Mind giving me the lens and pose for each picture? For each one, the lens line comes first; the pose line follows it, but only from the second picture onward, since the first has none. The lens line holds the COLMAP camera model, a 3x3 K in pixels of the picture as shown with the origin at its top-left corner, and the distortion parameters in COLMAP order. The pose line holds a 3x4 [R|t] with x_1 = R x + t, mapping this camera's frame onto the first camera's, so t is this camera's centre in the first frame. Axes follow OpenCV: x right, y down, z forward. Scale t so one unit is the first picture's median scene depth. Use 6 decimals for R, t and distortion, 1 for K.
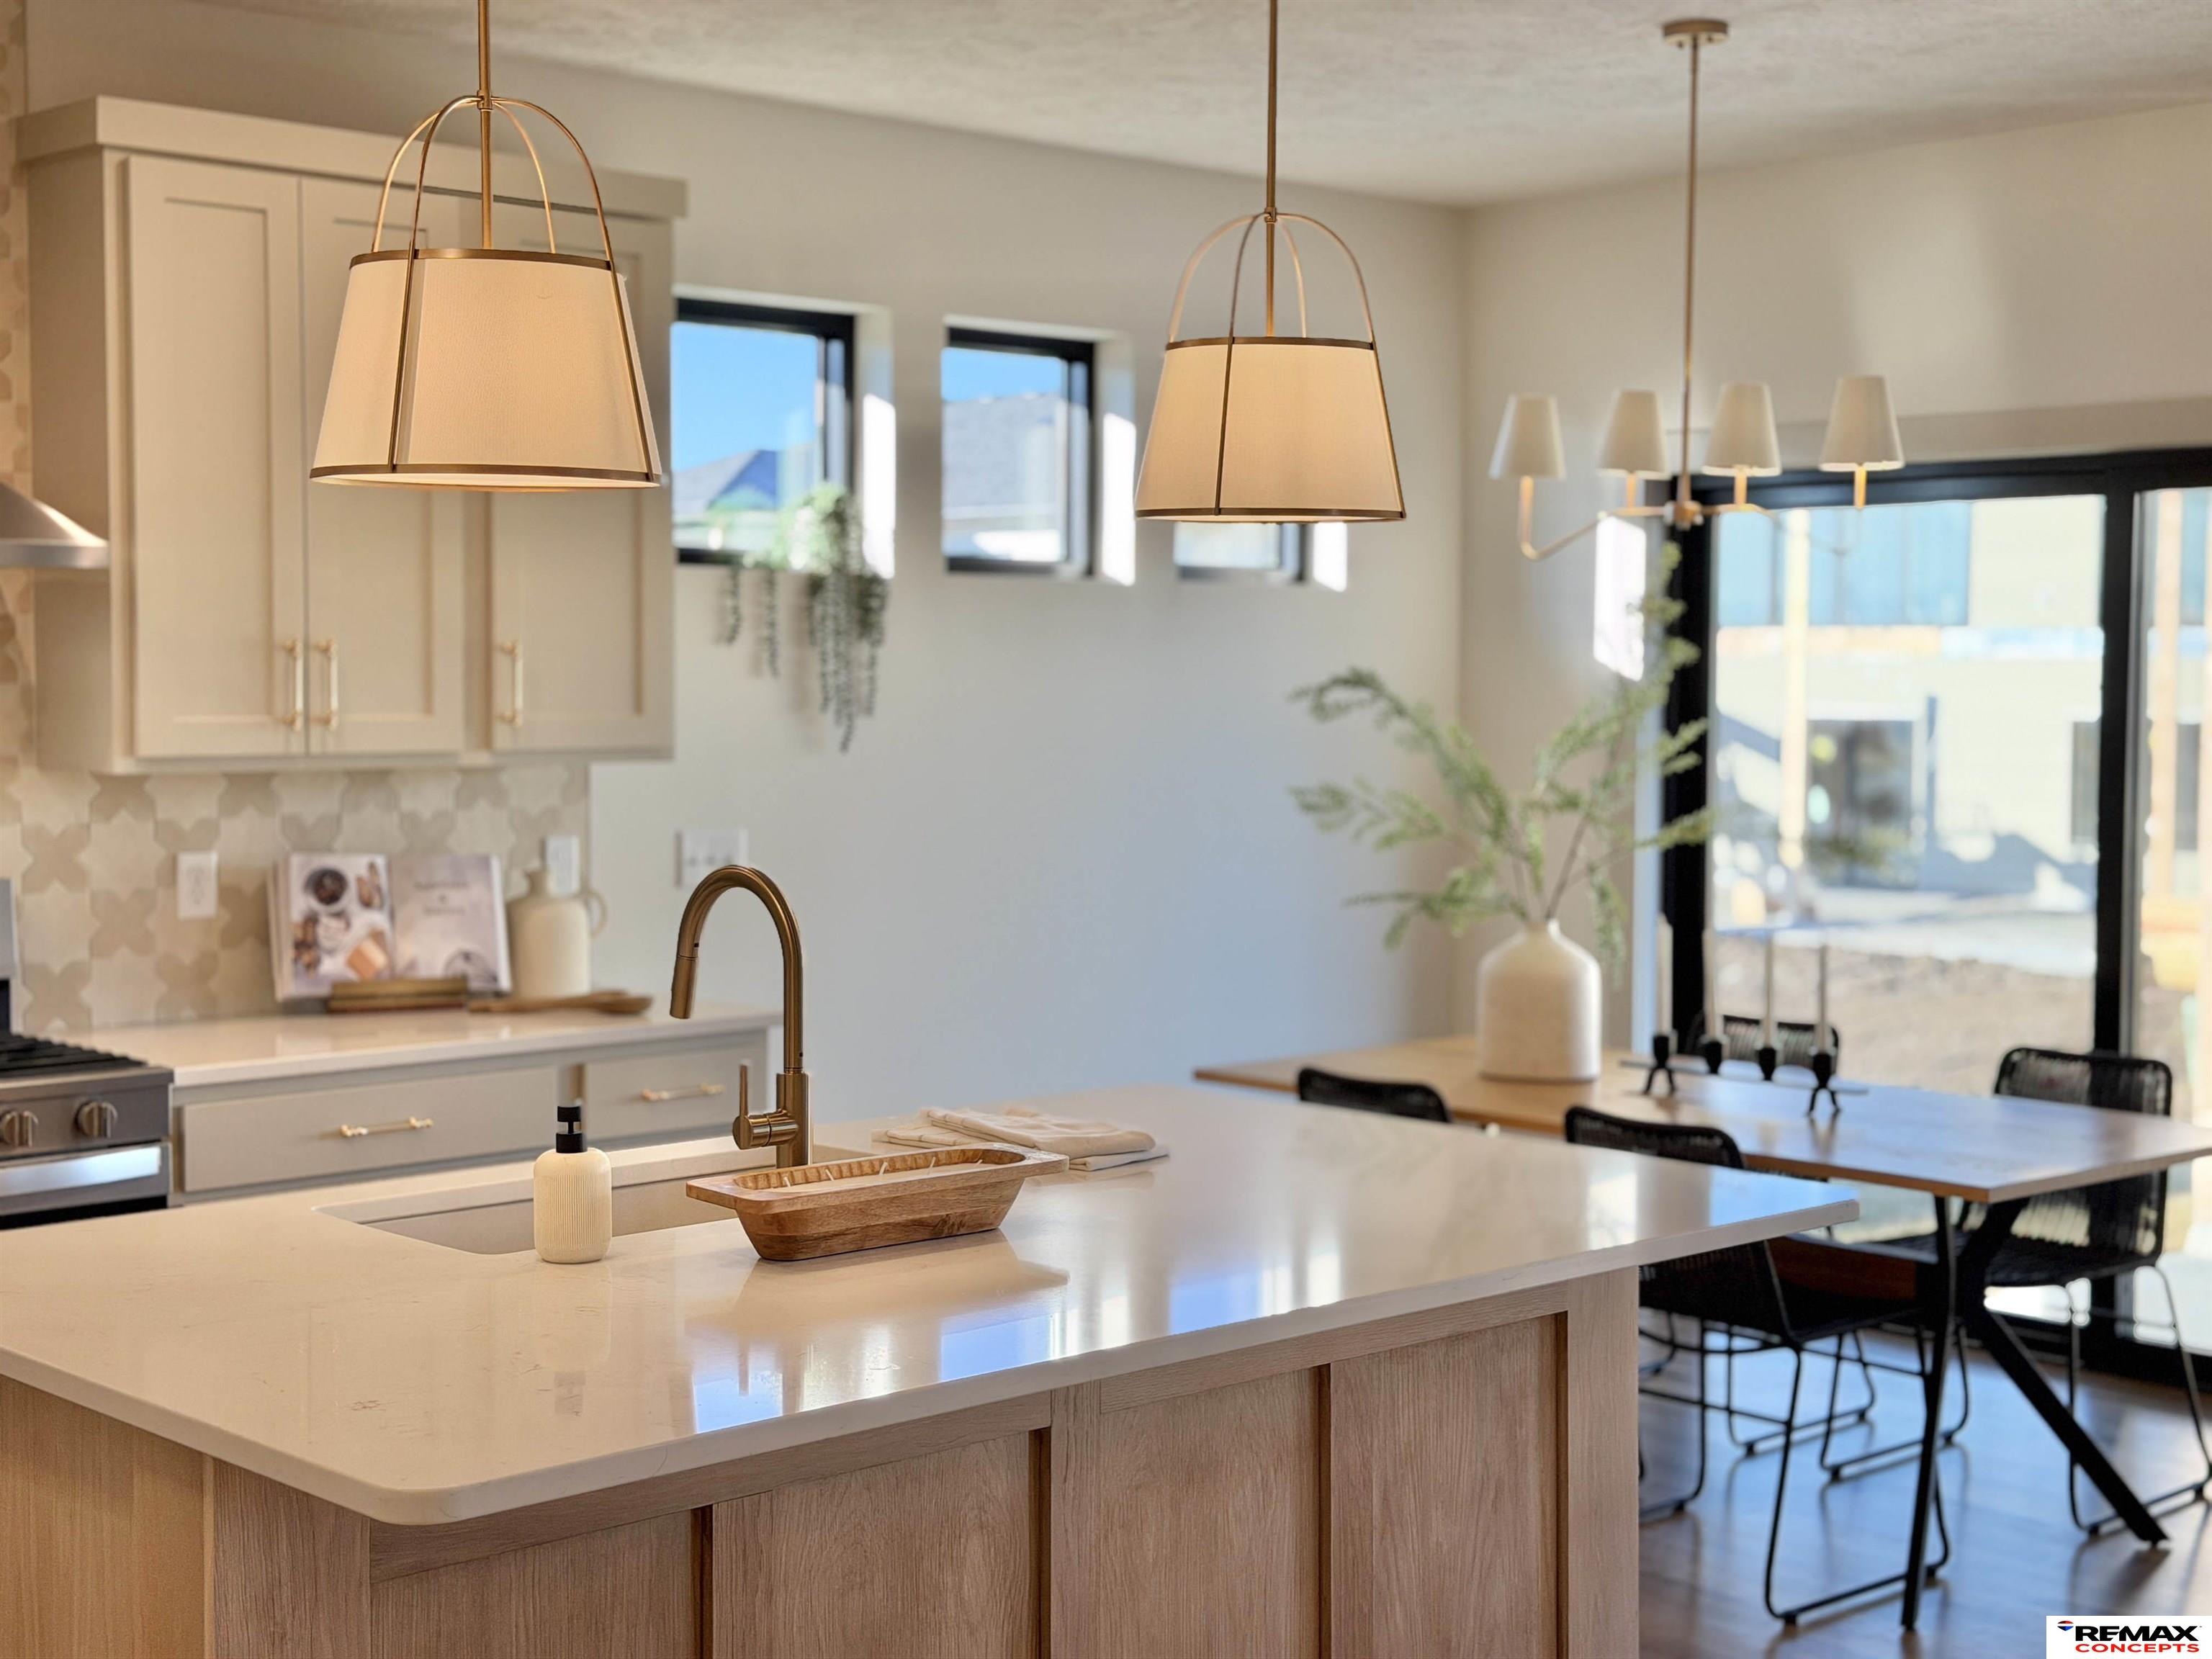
lens RADIAL K [[3121.8, 0, 1076.1], [0, 3121.8, 768.6], [0, 0, 1]] dist [0.143628, 0.000000]
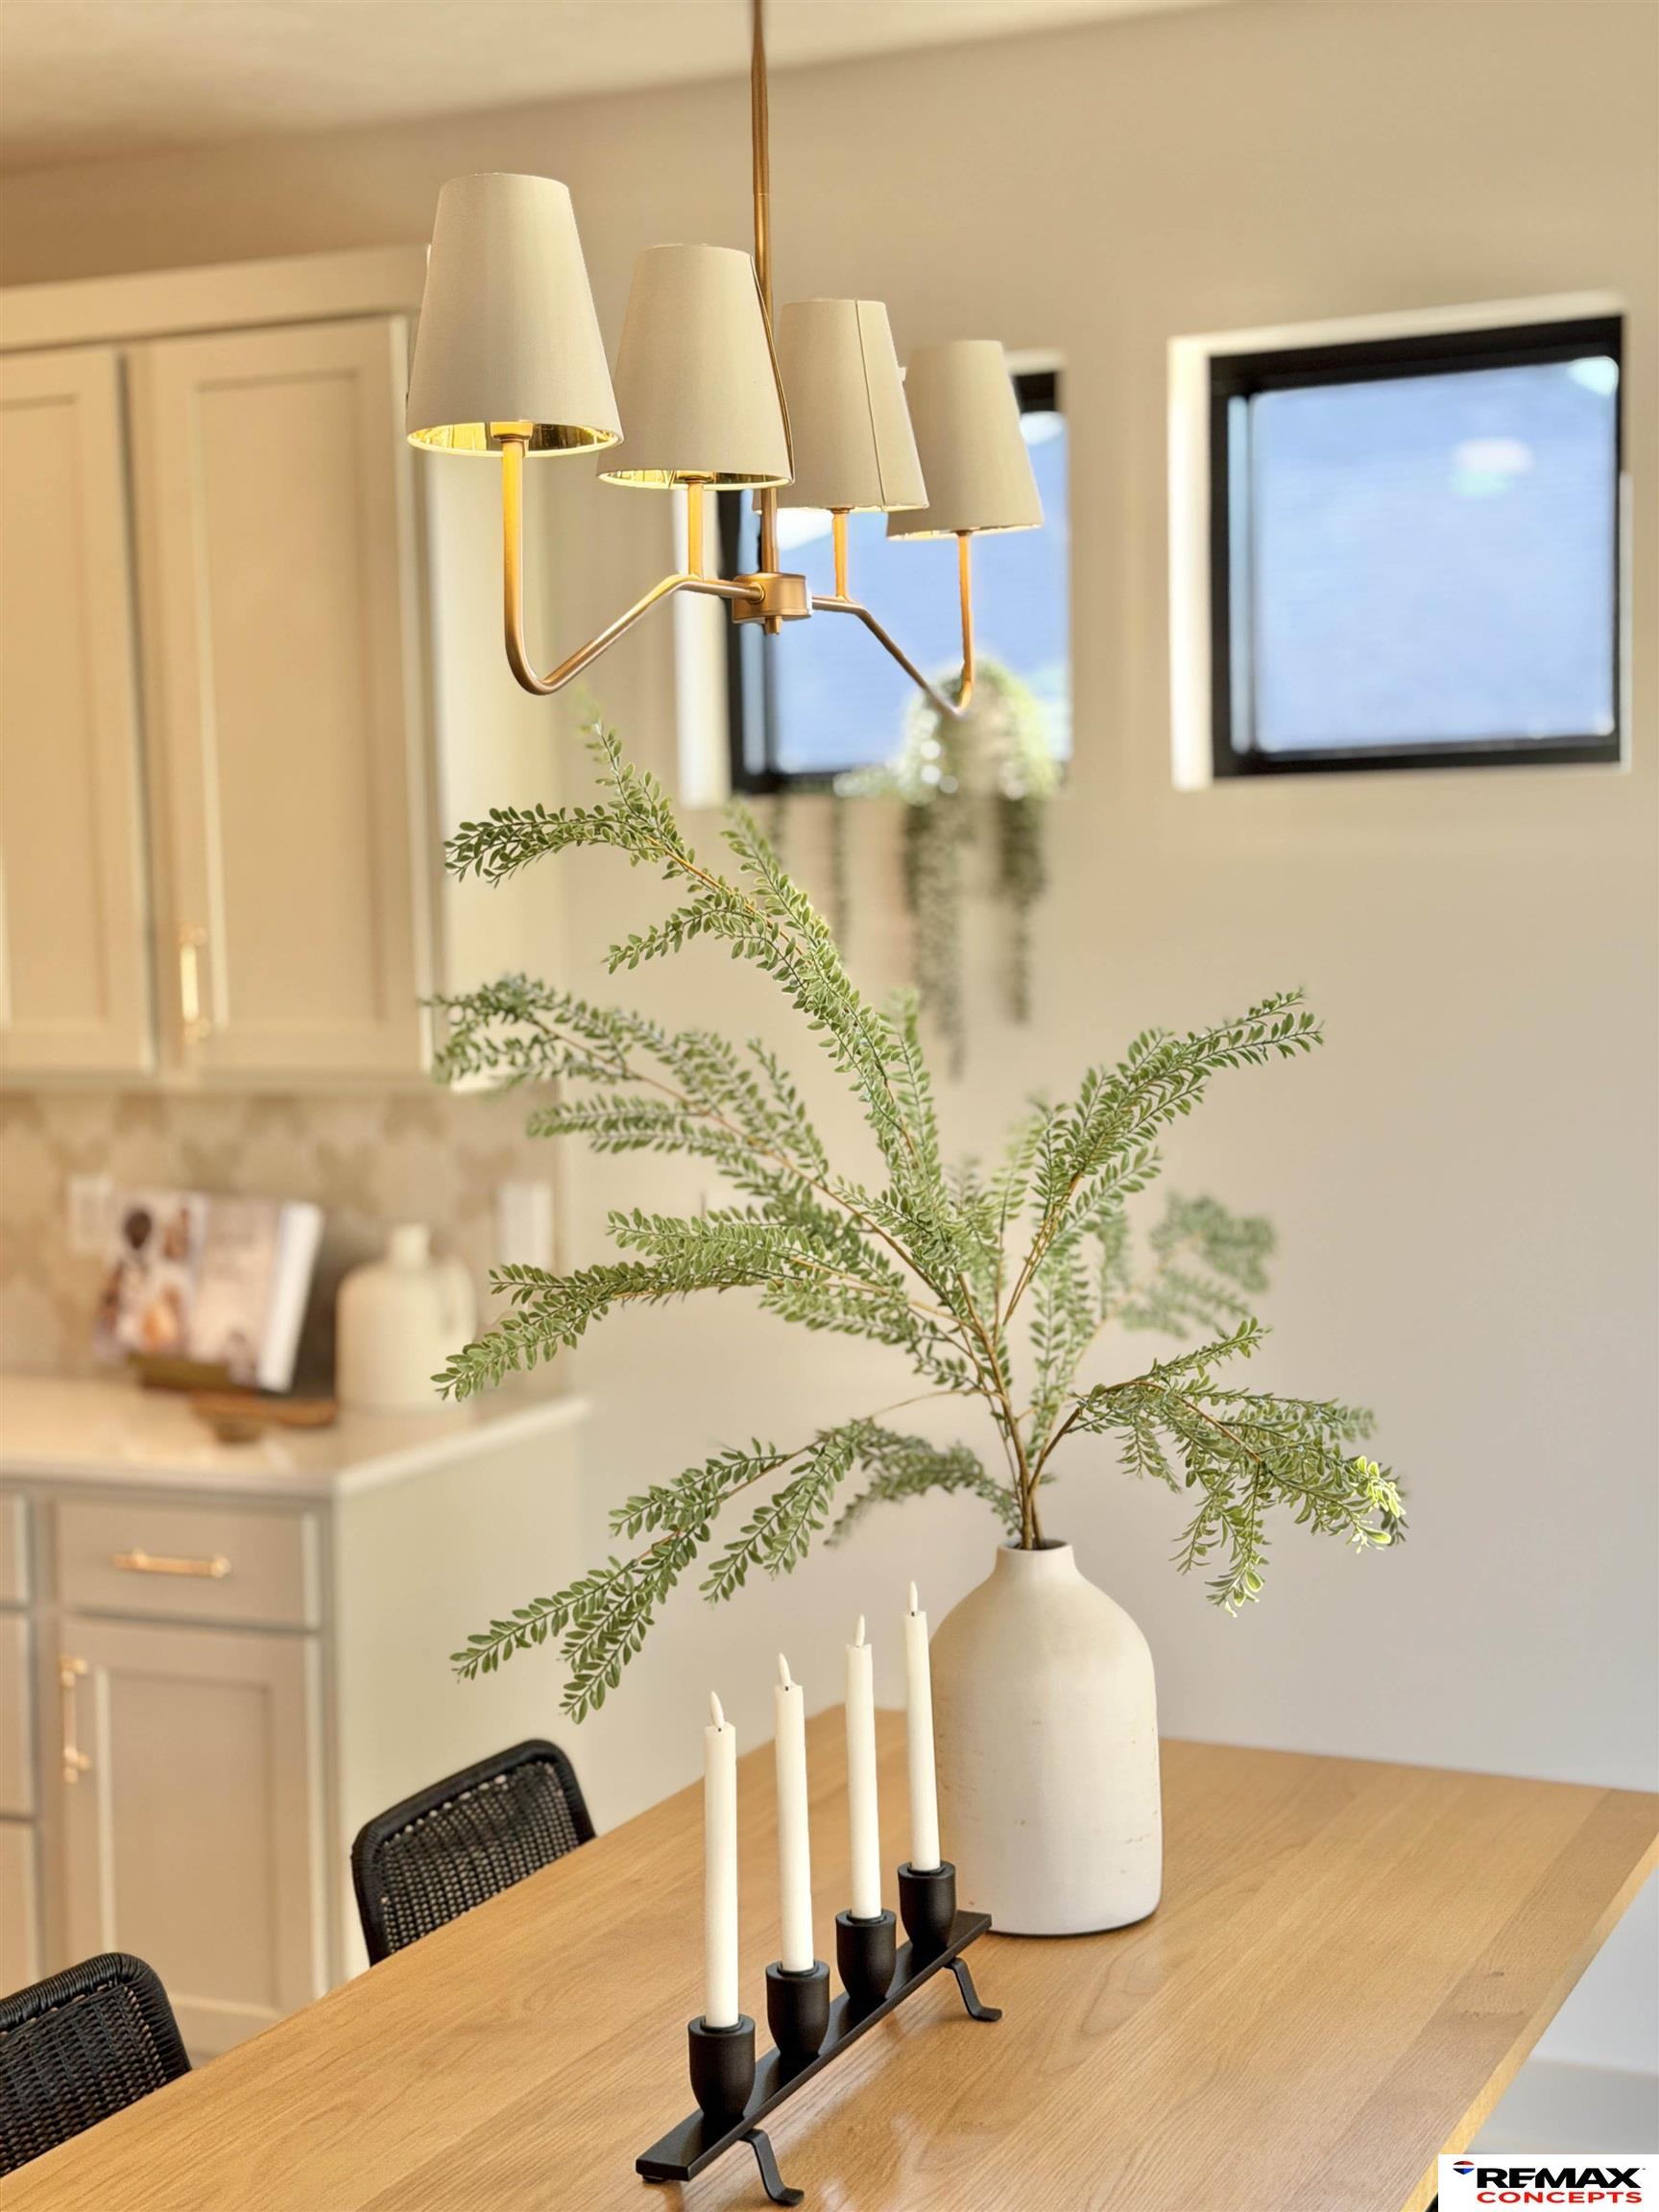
lens RADIAL K [[3121.8, 0, 843.7], [0, 3121.8, 1065.9], [0, 0, 1]] dist [0.143628, 0.000000]
pose [[0.368931, 0.037074, -0.928717, 0.579572], [-0.008359, 0.999296, 0.036571, -0.035955], [0.929419, -0.005729, 0.368981, 0.867897]]
